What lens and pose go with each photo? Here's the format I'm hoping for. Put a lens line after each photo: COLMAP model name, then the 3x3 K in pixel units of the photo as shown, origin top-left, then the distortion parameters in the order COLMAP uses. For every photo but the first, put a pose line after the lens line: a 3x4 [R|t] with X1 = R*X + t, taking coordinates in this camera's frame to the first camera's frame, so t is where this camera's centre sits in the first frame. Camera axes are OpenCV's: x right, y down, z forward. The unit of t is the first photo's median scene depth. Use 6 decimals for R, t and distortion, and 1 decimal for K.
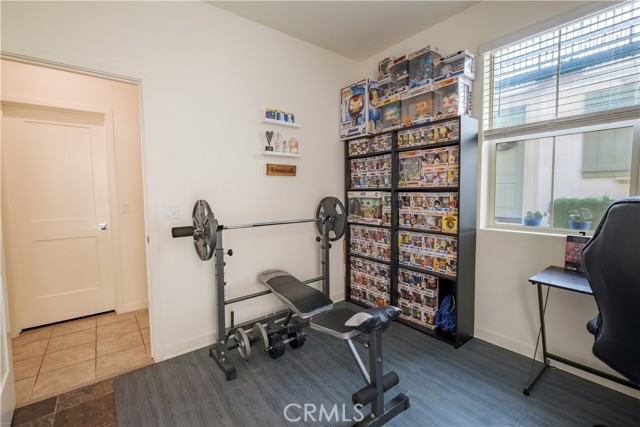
lens RADIAL K [[284.4, 0, 320.3], [0, 284.4, 212.0], [0, 0, 1]] dist [0.003410, -0.000950]
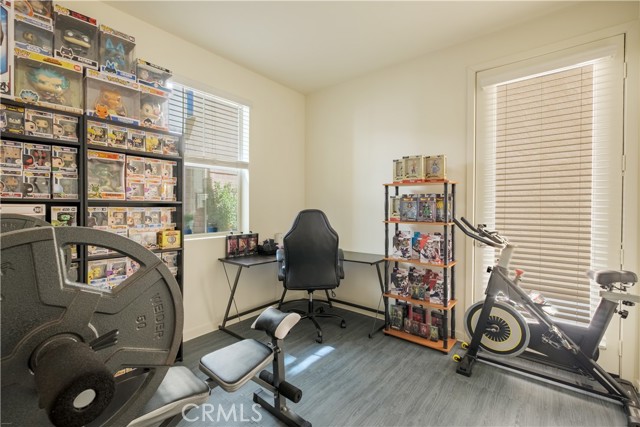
lens RADIAL K [[284.4, 0, 319.4], [0, 284.4, 210.2], [0, 0, 1]] dist [0.003410, -0.000950]
pose [[-0.227325, -0.005008, 0.973806, -0.546137], [0.062913, 0.997822, 0.019818, -0.039551], [-0.971785, 0.065770, -0.226514, 0.632193]]
